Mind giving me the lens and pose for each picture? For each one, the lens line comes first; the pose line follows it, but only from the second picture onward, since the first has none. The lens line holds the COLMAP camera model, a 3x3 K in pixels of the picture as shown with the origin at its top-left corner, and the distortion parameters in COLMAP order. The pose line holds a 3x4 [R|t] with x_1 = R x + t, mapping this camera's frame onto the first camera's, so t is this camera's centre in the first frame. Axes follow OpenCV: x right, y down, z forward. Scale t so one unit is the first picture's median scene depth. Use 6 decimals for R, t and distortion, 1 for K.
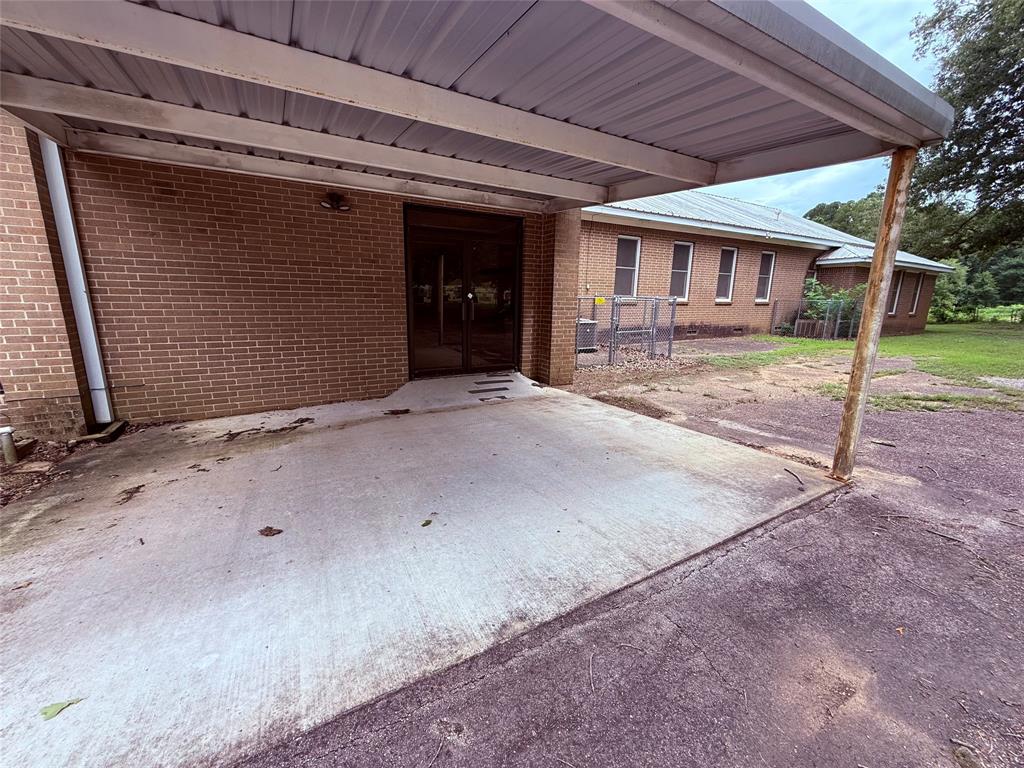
lens RADIAL K [[404.9, 0, 508.7], [0, 404.9, 382.8], [0, 0, 1]] dist [-0.003492, -0.000077]
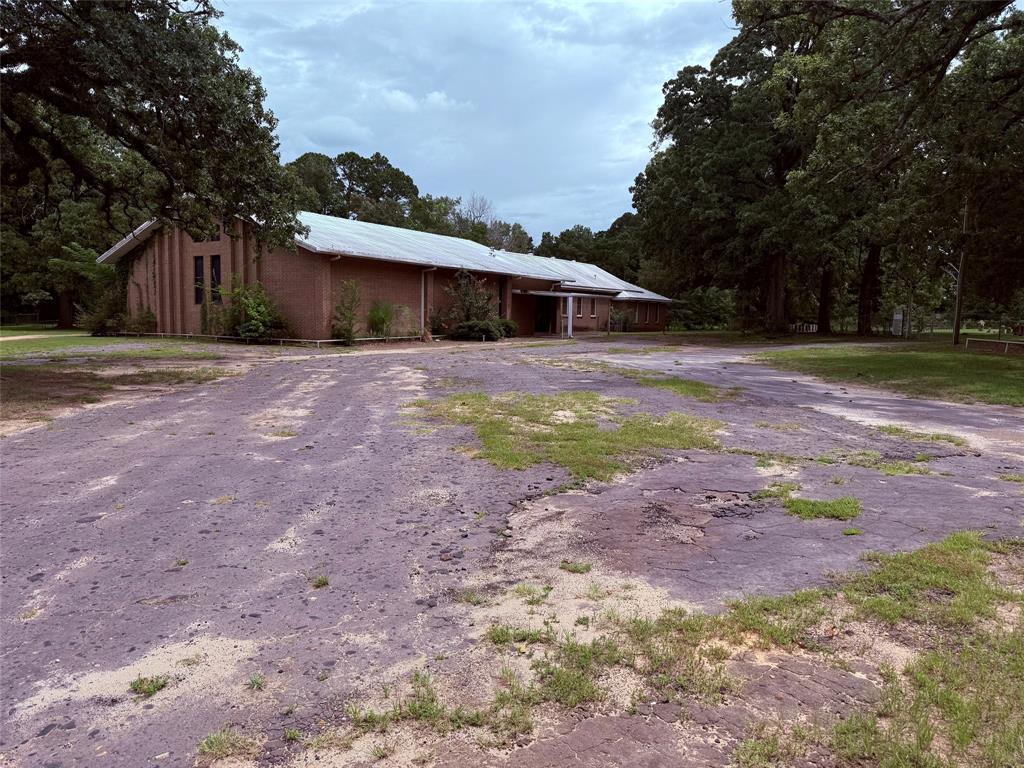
lens RADIAL K [[713.7, 0, 512.4], [0, 713.7, 390.2], [0, 0, 1]] dist [0.037302, -0.019053]
pose [[0.894737, -0.037602, 0.445008, -1.558780], [0.079998, 0.993827, -0.076870, 0.476248], [-0.439370, 0.104378, 0.892221, -2.302318]]
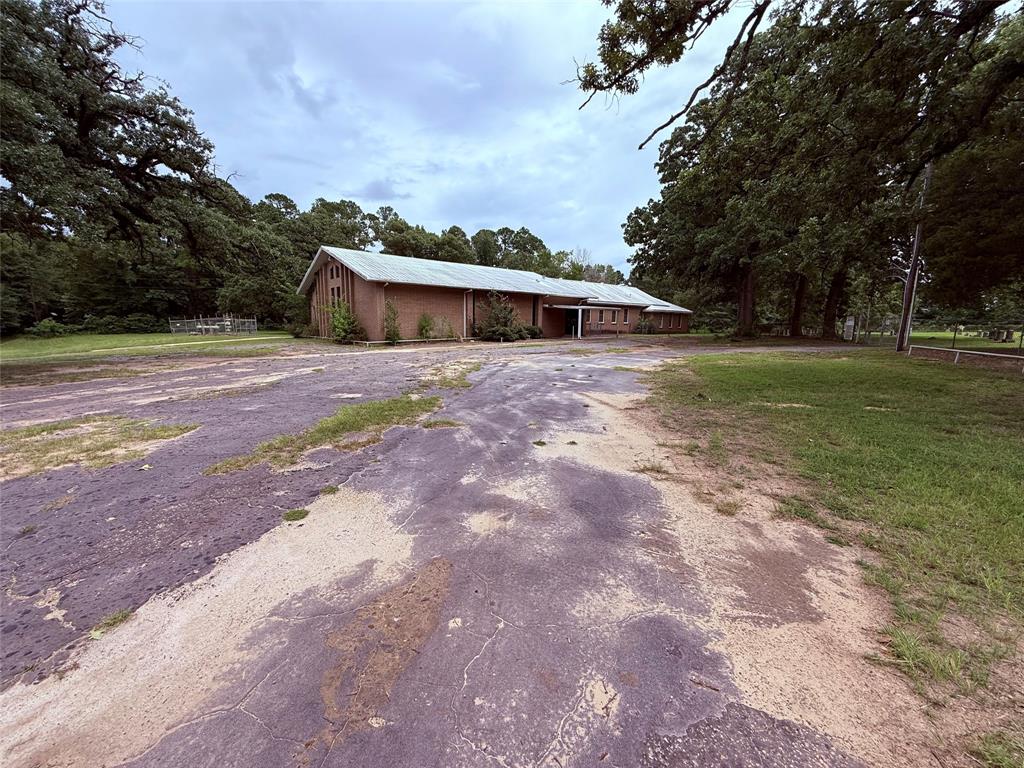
lens RADIAL K [[404.9, 0, 509.0], [0, 404.9, 378.8], [0, 0, 1]] dist [-0.003492, -0.000077]
pose [[0.984263, -0.021994, 0.175335, -0.868960], [0.033324, 0.997524, -0.061936, 0.409159], [-0.173539, 0.066804, 0.982559, -1.984629]]
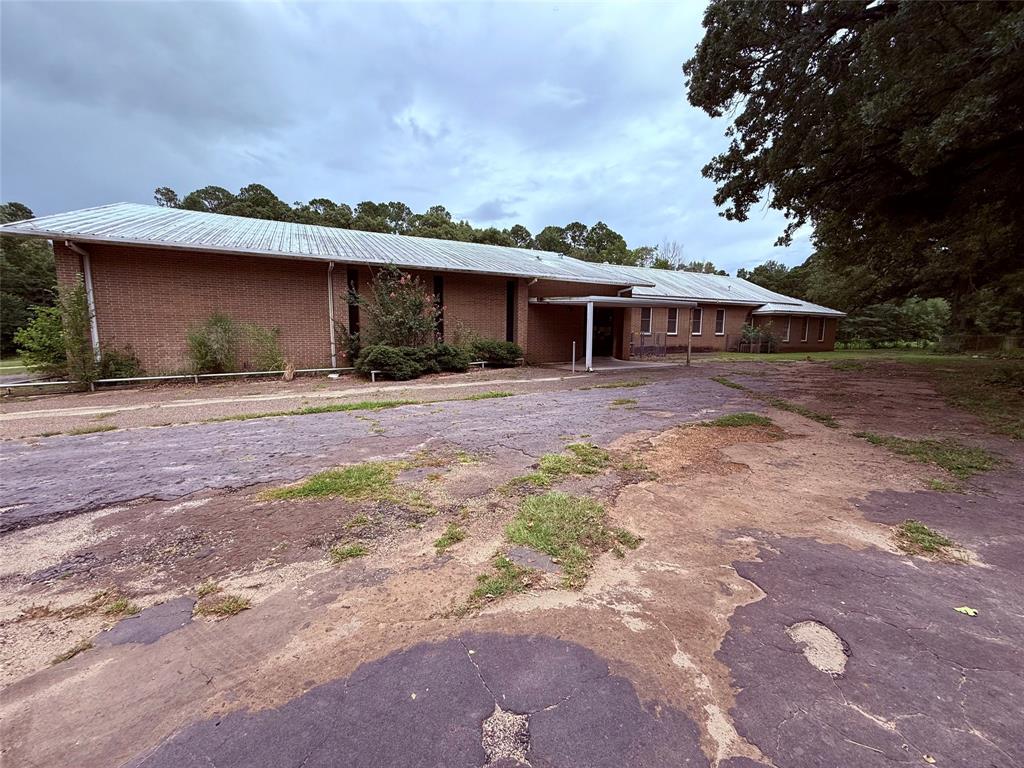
lens RADIAL K [[404.9, 0, 513.2], [0, 404.9, 378.8], [0, 0, 1]] dist [-0.003492, -0.000077]
pose [[0.999127, 0.000117, -0.041786, -0.258576], [-0.004036, 0.995591, -0.093715, 0.186652], [0.041590, 0.093802, 0.994722, -0.900530]]
